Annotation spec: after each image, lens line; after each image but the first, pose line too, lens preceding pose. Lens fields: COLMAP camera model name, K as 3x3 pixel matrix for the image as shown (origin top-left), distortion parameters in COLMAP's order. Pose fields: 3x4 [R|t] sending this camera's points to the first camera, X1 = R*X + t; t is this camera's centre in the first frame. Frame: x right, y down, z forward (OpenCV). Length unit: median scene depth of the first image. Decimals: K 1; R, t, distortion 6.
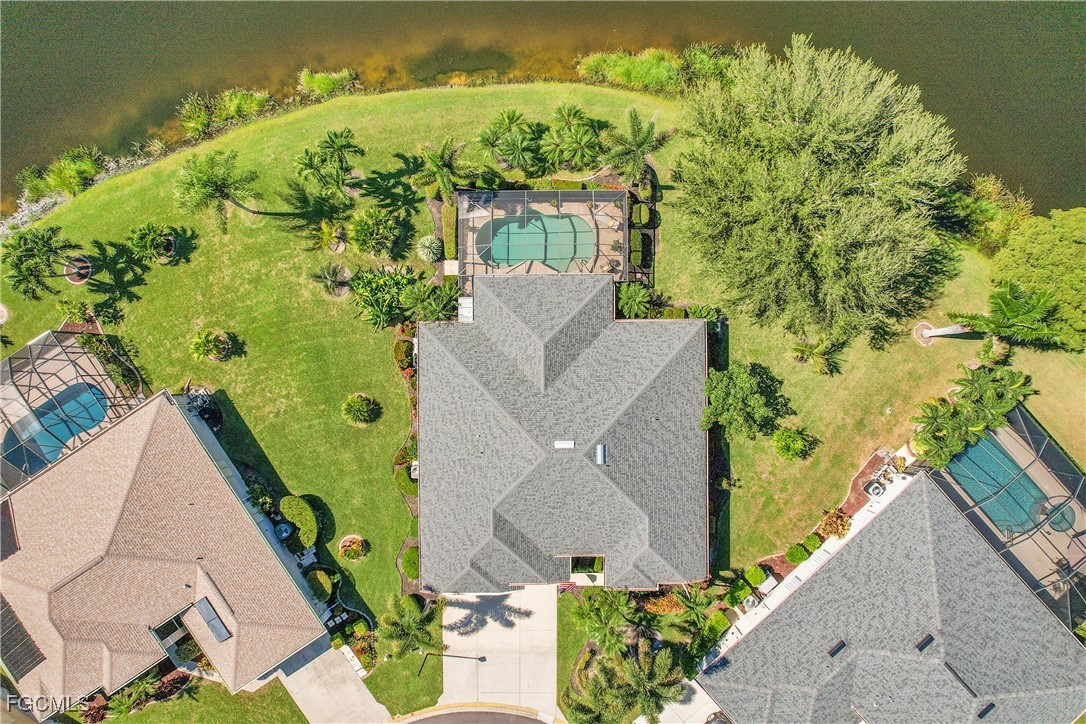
lens RADIAL K [[689.8, 0, 549.7], [0, 689.8, 362.6], [0, 0, 1]] dist [-0.070279, 0.061852]
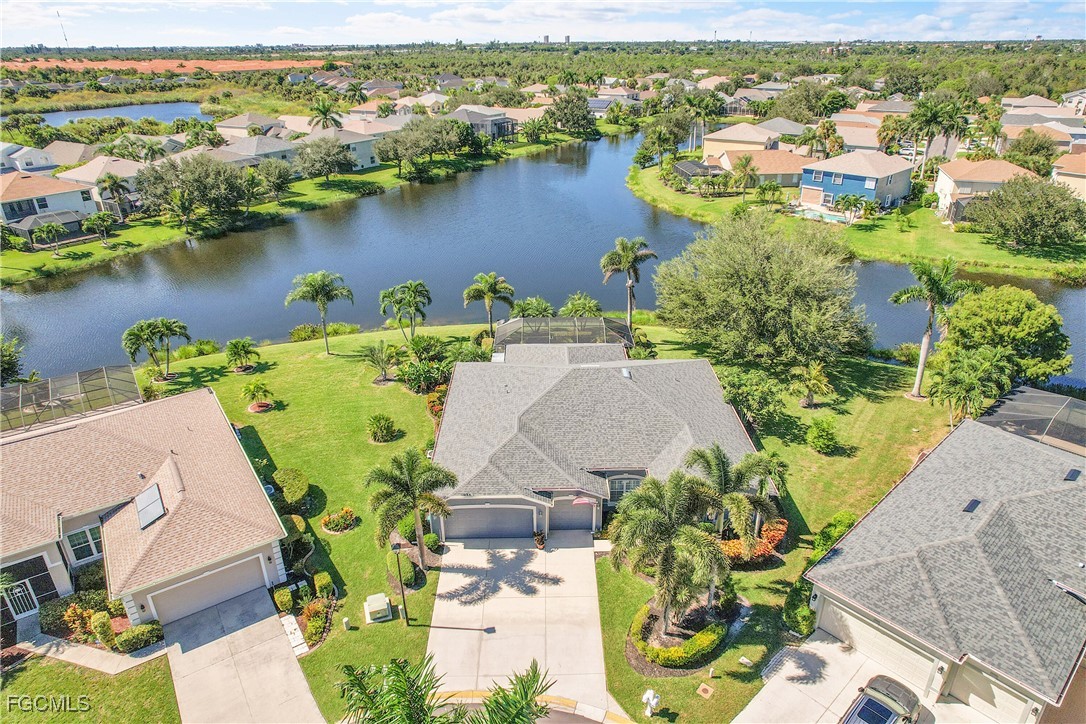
lens RADIAL K [[689.8, 0, 549.7], [0, 689.8, 362.6], [0, 0, 1]] dist [-0.070279, 0.061852]
pose [[0.999885, -0.013522, 0.006861, -0.040828], [0.012036, 0.432636, -0.901488, 0.922847], [0.009221, 0.901467, 0.432749, 0.477465]]
